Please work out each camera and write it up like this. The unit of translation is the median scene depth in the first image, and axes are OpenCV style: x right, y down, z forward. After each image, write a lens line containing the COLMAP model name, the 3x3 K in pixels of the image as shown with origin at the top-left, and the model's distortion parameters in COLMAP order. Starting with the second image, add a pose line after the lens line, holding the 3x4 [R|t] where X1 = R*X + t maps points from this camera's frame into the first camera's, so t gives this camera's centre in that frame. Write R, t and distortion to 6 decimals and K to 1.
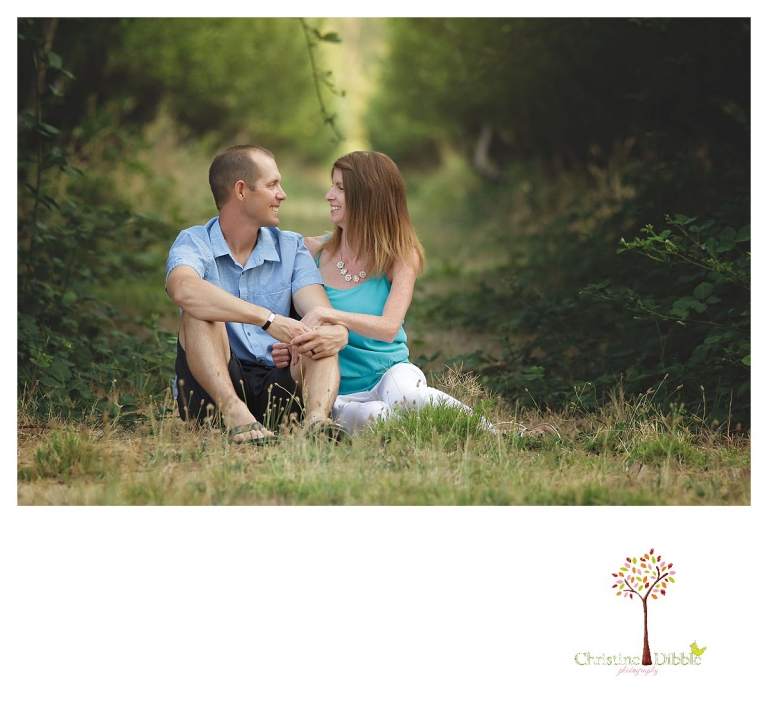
lens RADIAL K [[5275.3, 0, 384.0], [0, 5275.3, 357.8], [0, 0, 1]] dist [0.176943, 0.000000]
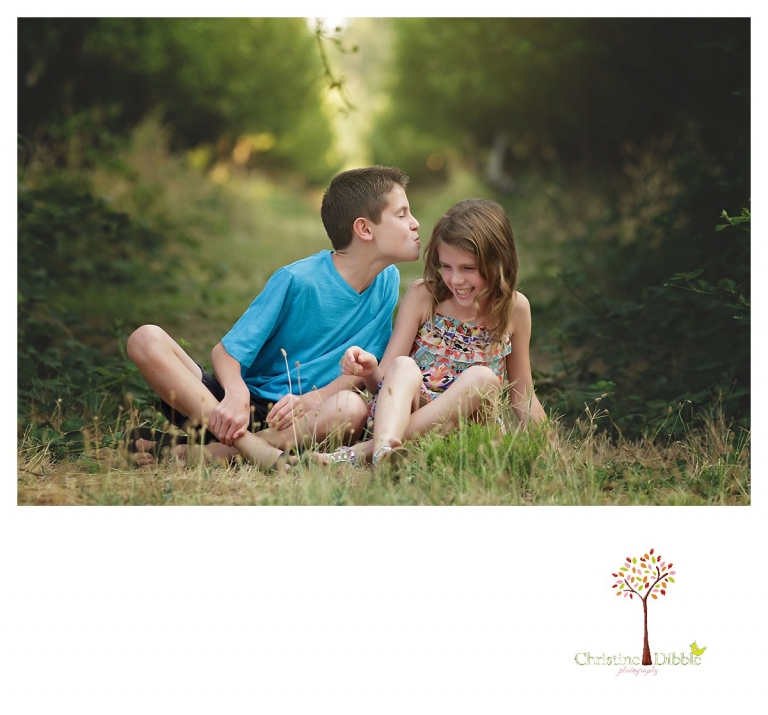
lens RADIAL K [[5275.3, 0, 385.7], [0, 5275.3, 357.5], [0, 0, 1]] dist [0.176943, 0.000000]
pose [[0.999998, -0.002015, 0.000077, -0.002903], [0.002016, 0.999980, -0.005933, 0.002259], [-0.000065, 0.005933, 0.999982, 0.189603]]
